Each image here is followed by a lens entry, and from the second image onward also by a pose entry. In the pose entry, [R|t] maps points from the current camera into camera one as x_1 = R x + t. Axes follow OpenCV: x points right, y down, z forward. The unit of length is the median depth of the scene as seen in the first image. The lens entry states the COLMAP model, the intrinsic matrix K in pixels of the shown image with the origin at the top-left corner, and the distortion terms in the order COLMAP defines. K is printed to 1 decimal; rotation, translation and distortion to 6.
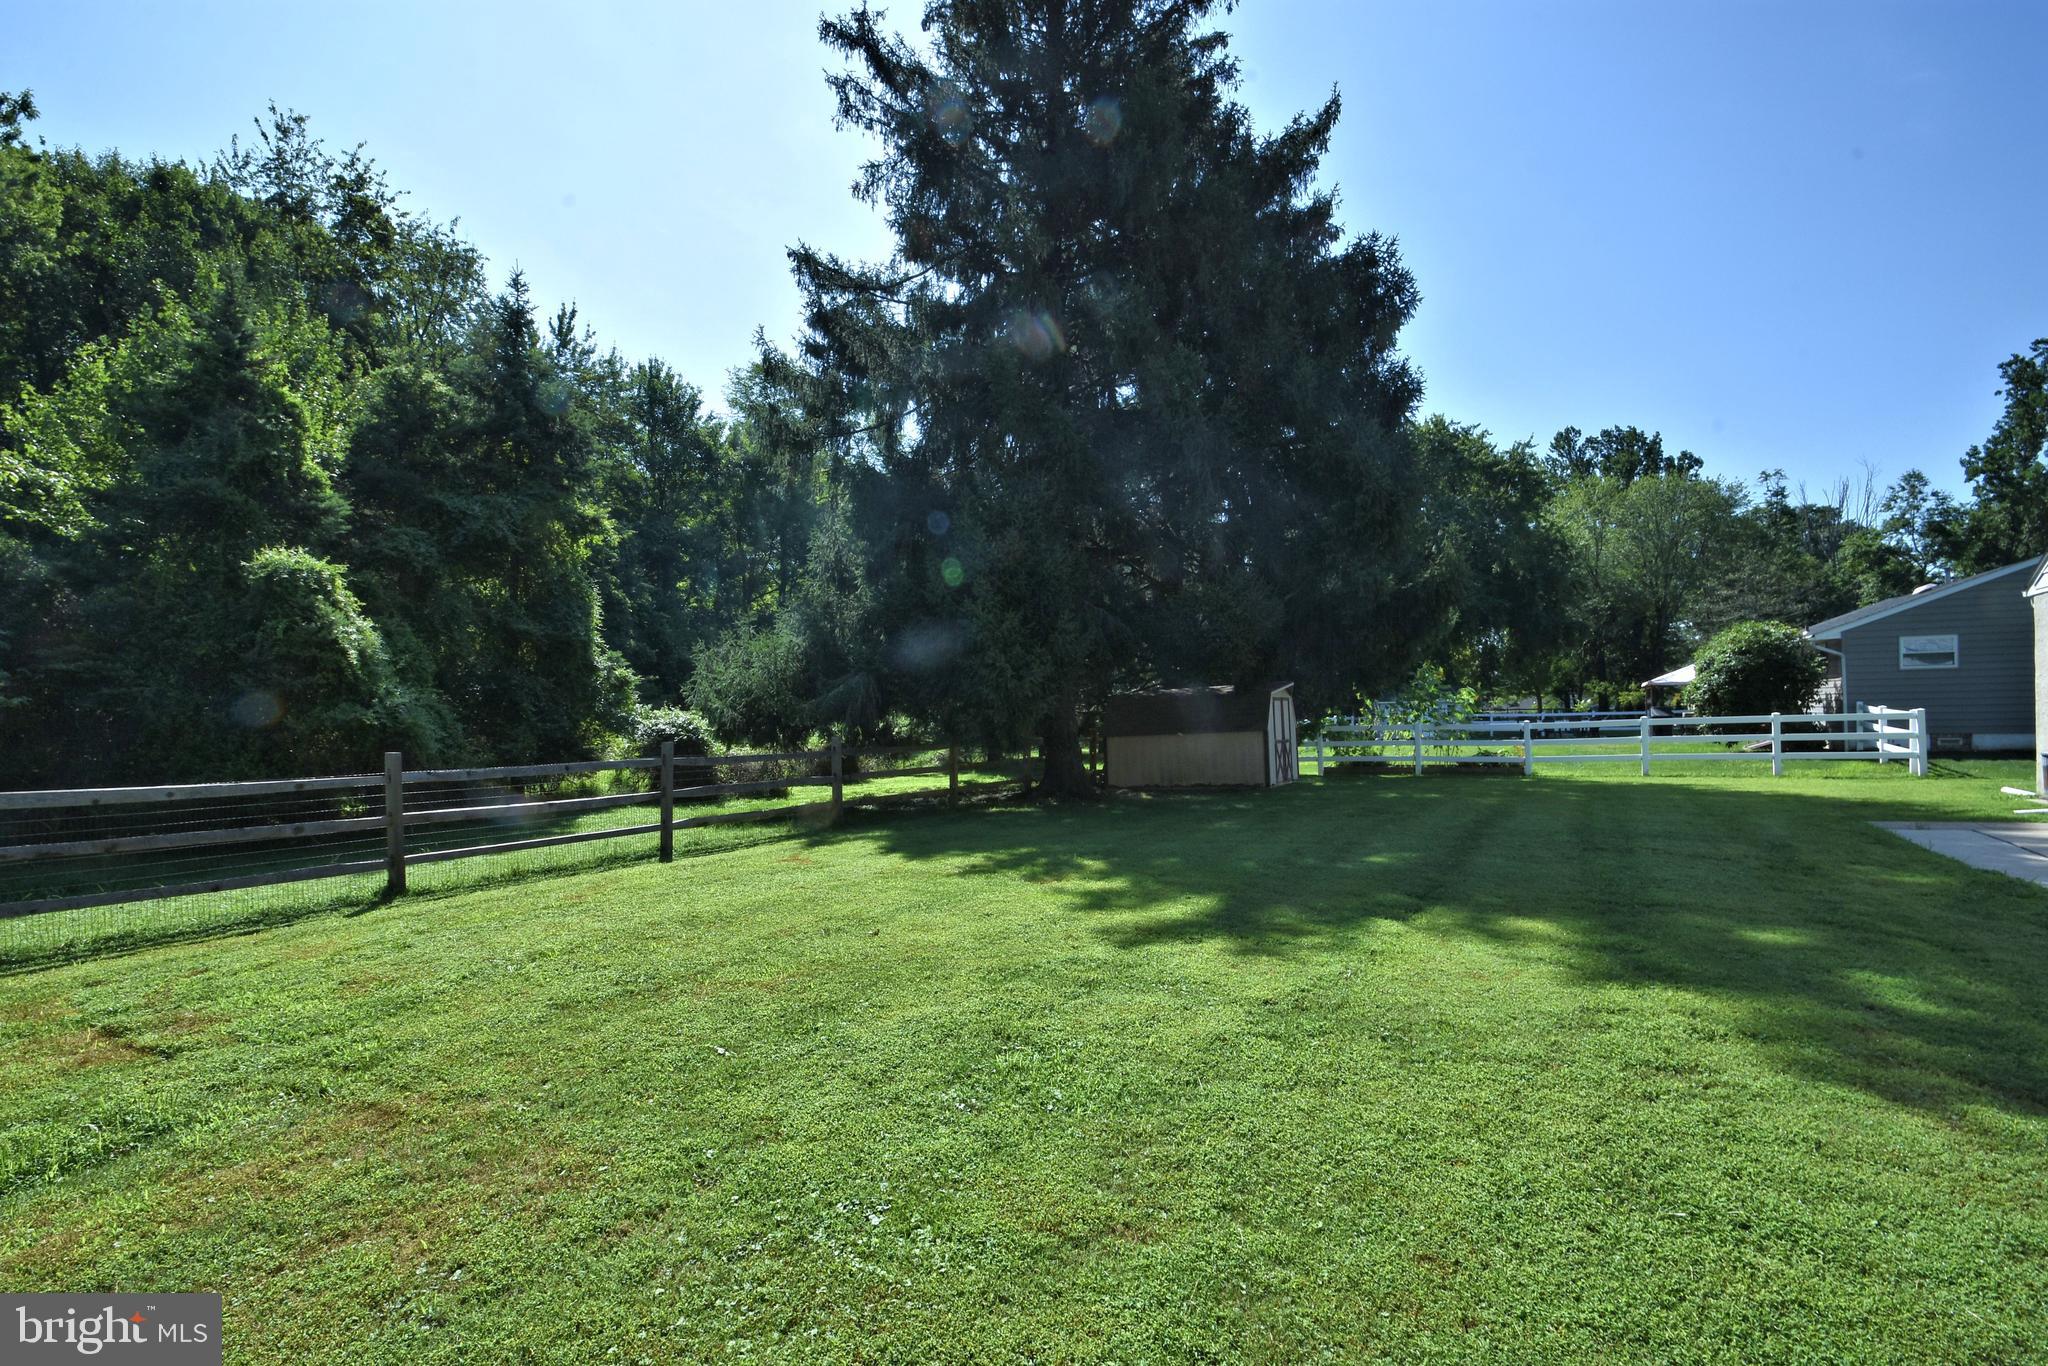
lens RADIAL K [[961.9, 0, 1024.0], [0, 961.9, 683.0], [0, 0, 1]] dist [0.014984, -0.027744]
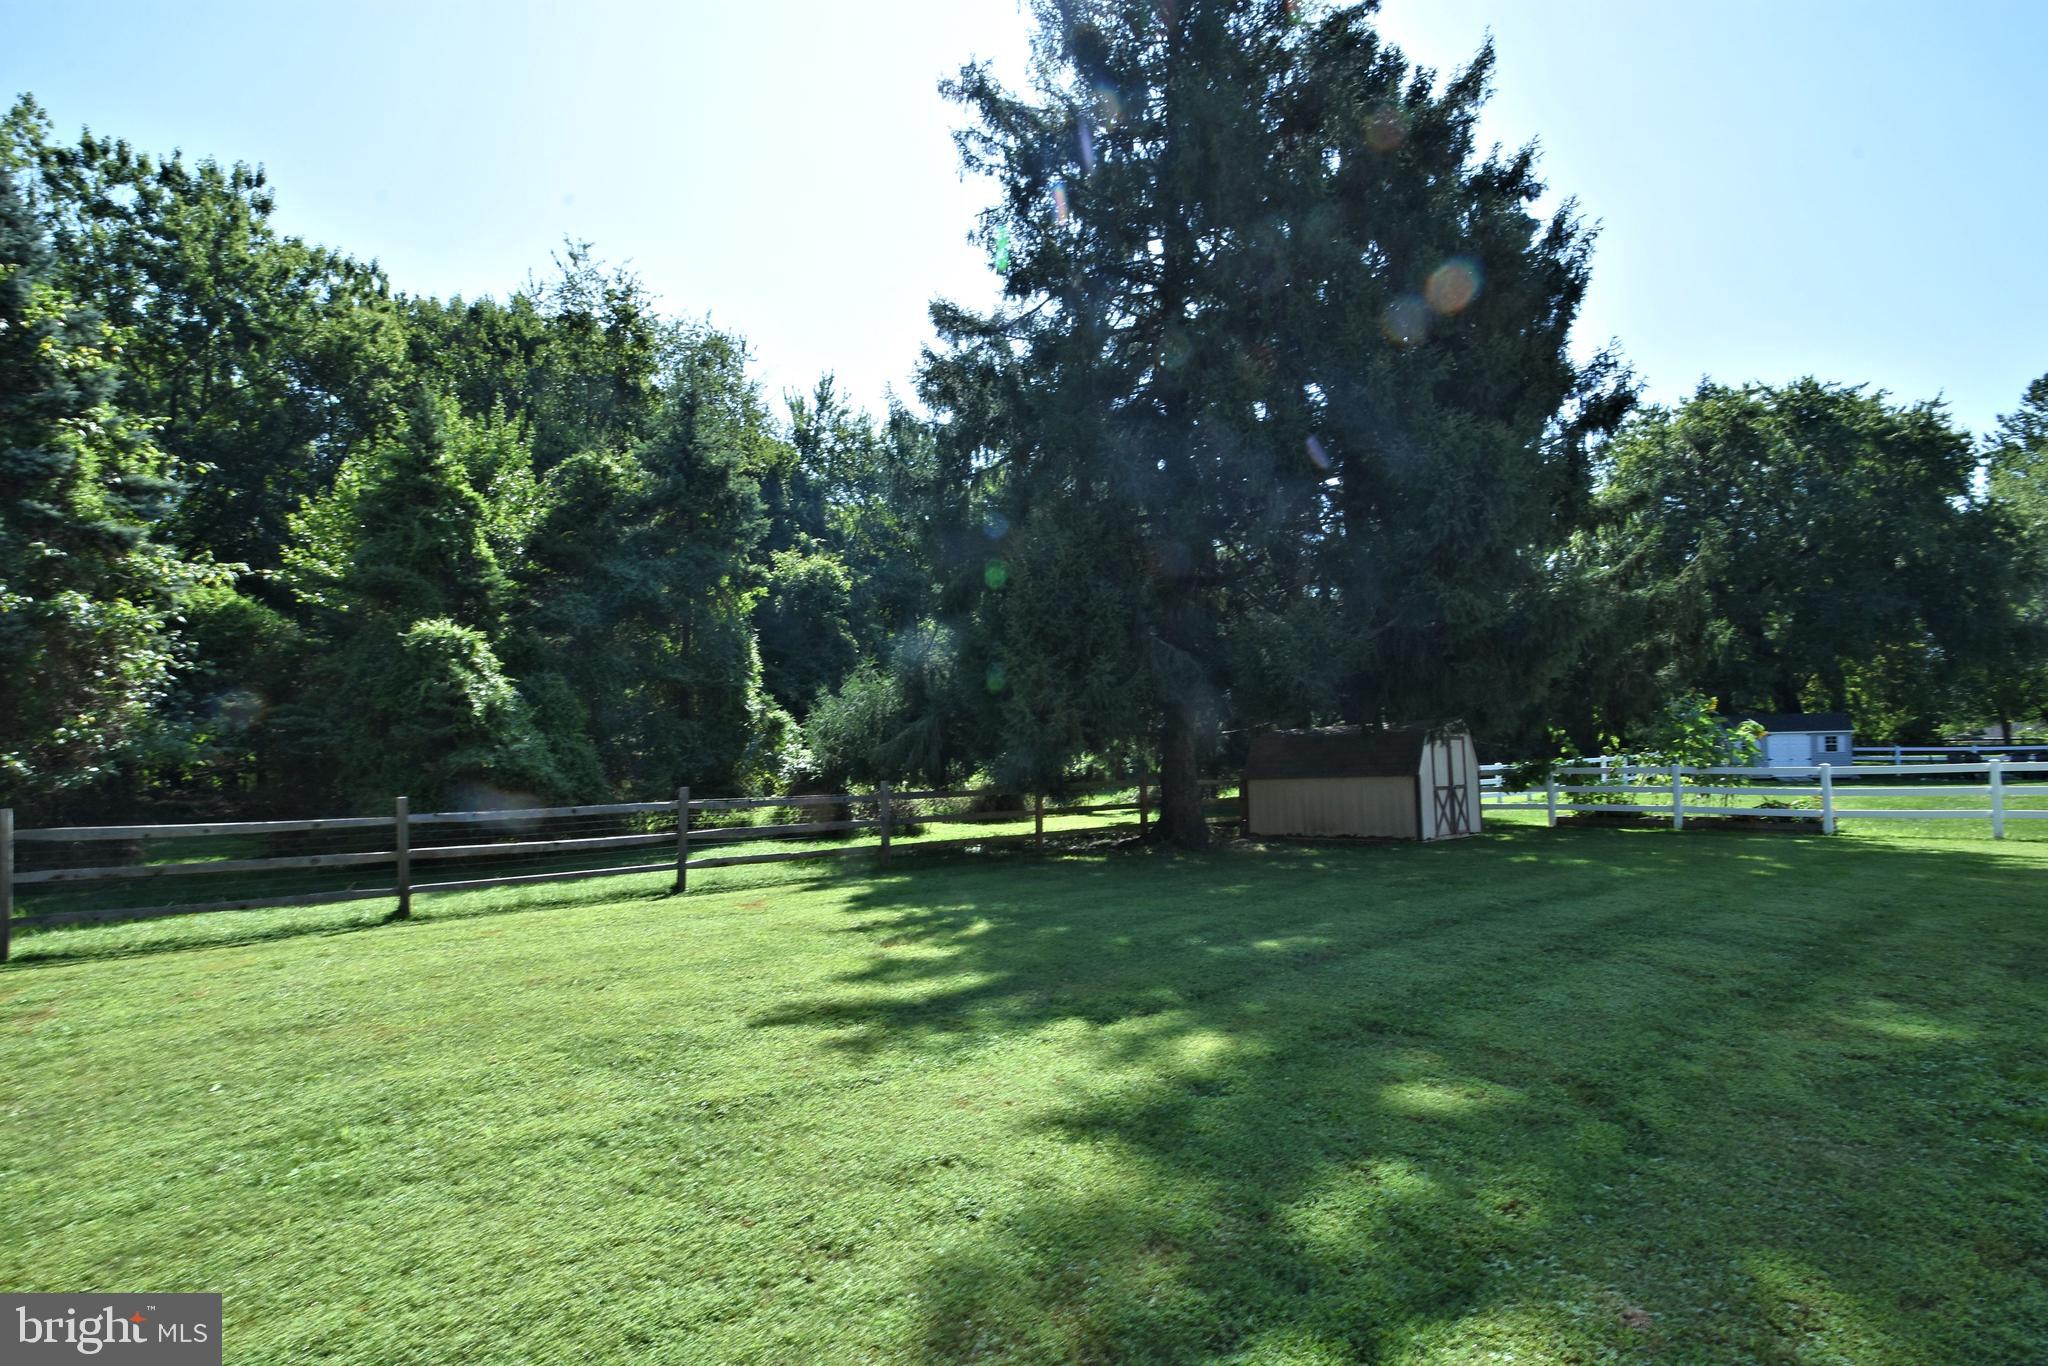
lens RADIAL K [[990.9, 0, 1024.0], [0, 990.9, 683.0], [0, 0, 1]] dist [0.000113, -0.018895]
pose [[0.945054, -0.018699, -0.326378, 0.201409], [0.009715, 0.999528, -0.029135, -0.010732], [0.326769, 0.024363, 0.944790, 0.042126]]
